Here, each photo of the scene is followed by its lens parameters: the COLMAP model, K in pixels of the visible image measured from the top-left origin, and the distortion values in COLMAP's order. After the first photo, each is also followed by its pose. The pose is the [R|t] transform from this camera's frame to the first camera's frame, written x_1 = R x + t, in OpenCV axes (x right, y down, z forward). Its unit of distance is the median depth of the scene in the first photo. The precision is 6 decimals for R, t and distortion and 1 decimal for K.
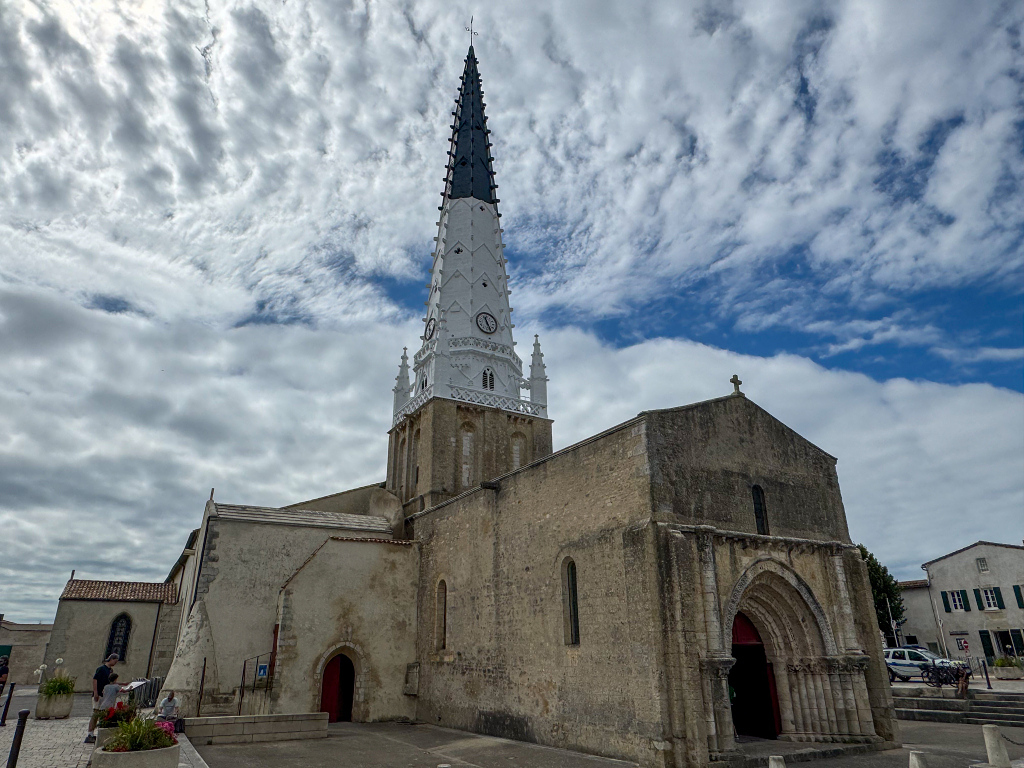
lens RADIAL K [[667.8, 0, 514.1], [0, 667.8, 391.3], [0, 0, 1]] dist [-0.001003, 0.000293]
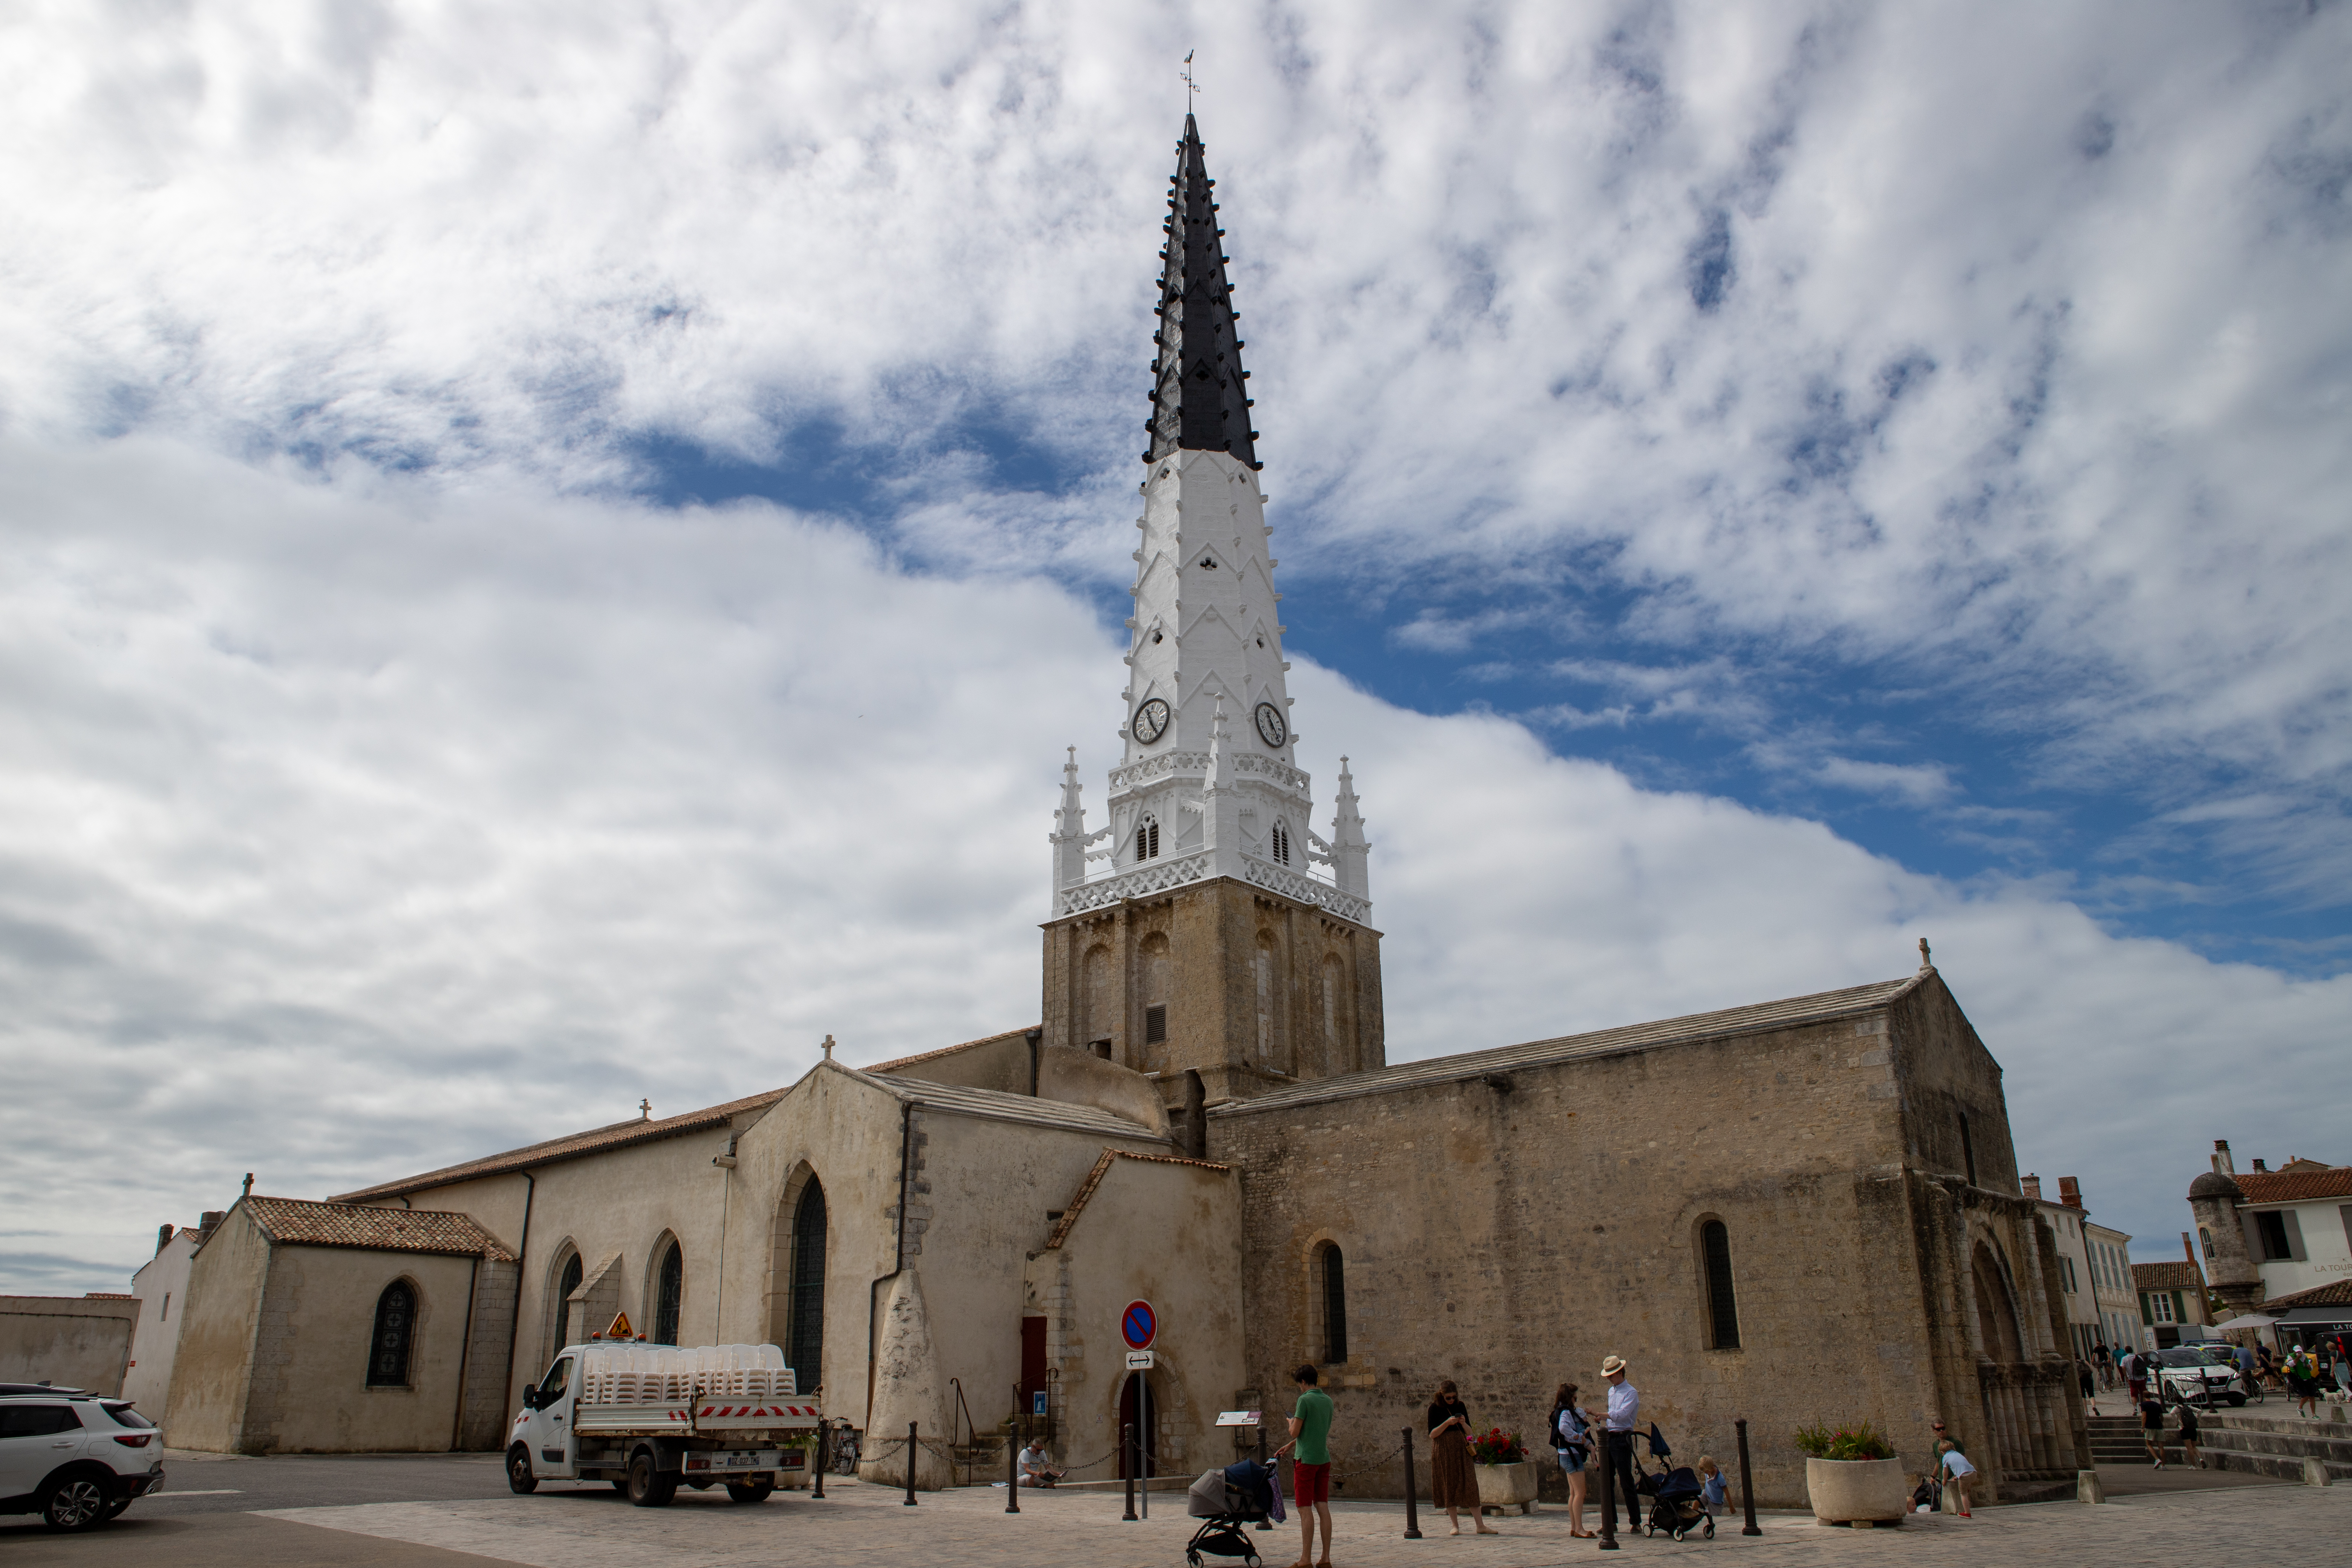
lens RADIAL K [[1630.5, 0, 1186.0], [0, 1630.5, 807.2], [0, 0, 1]] dist [-0.114698, 0.086919]
pose [[0.944396, 0.108647, 0.310342, -0.751924], [-0.117054, 0.993089, 0.008536, -0.071711], [-0.307270, -0.044388, 0.950587, -0.217701]]
